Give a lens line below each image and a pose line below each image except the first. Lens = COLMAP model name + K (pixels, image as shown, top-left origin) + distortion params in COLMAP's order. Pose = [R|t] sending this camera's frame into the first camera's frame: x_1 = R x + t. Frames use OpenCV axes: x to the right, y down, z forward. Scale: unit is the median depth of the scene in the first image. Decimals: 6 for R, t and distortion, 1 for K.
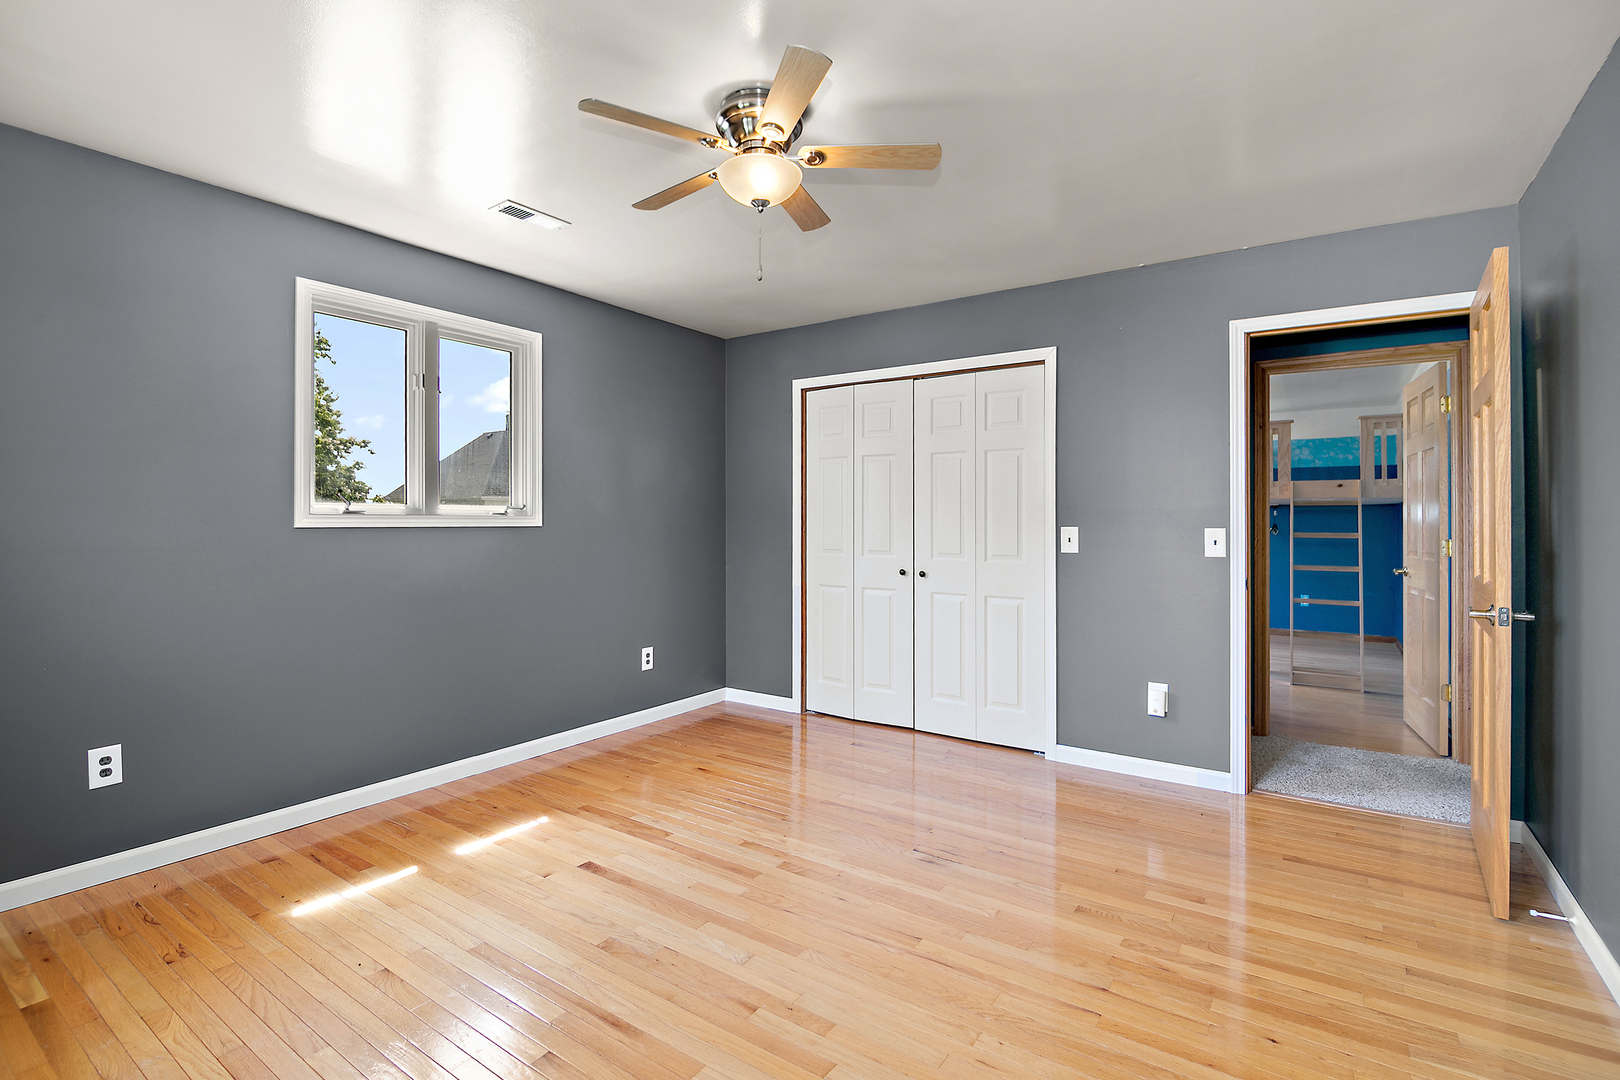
lens RADIAL K [[736.1, 0, 816.5], [0, 736.1, 525.5], [0, 0, 1]] dist [0.016967, -0.009668]
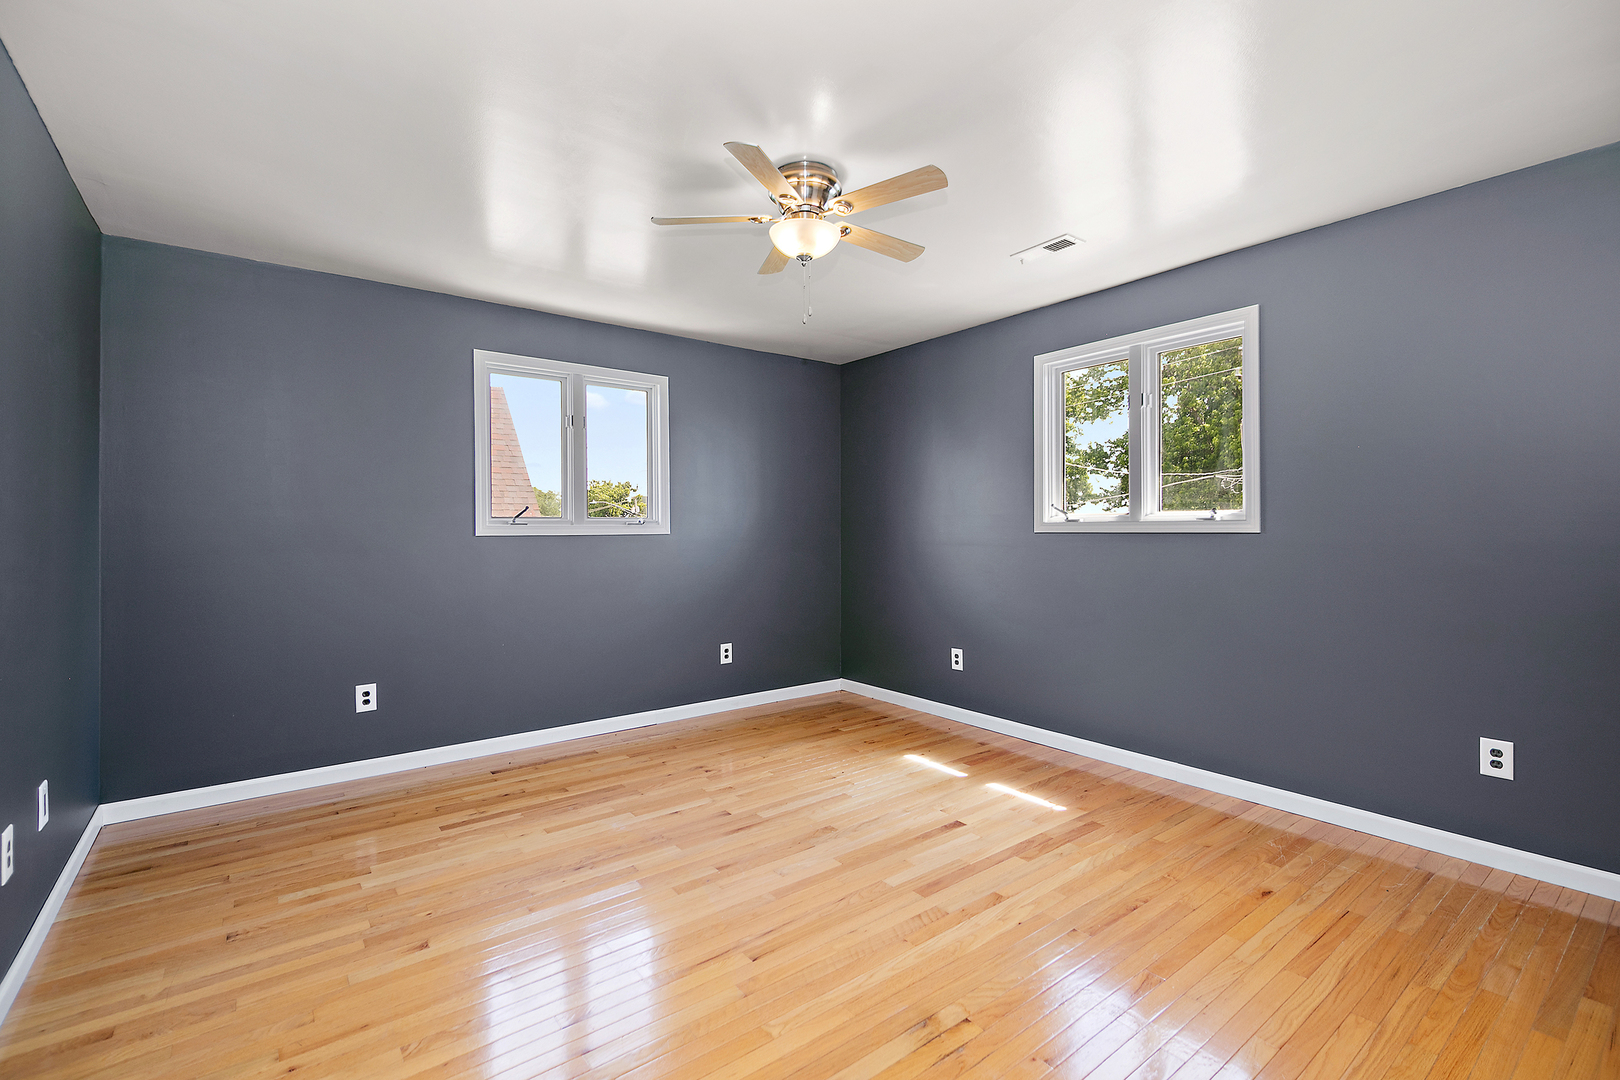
lens RADIAL K [[736.1, 0, 826.1], [0, 736.1, 535.2], [0, 0, 1]] dist [0.016967, -0.009668]
pose [[-0.301834, -0.000045, -0.953360, 0.764006], [-0.004143, 0.999991, 0.001265, 0.006690], [0.953351, 0.004332, -0.301831, 1.027772]]
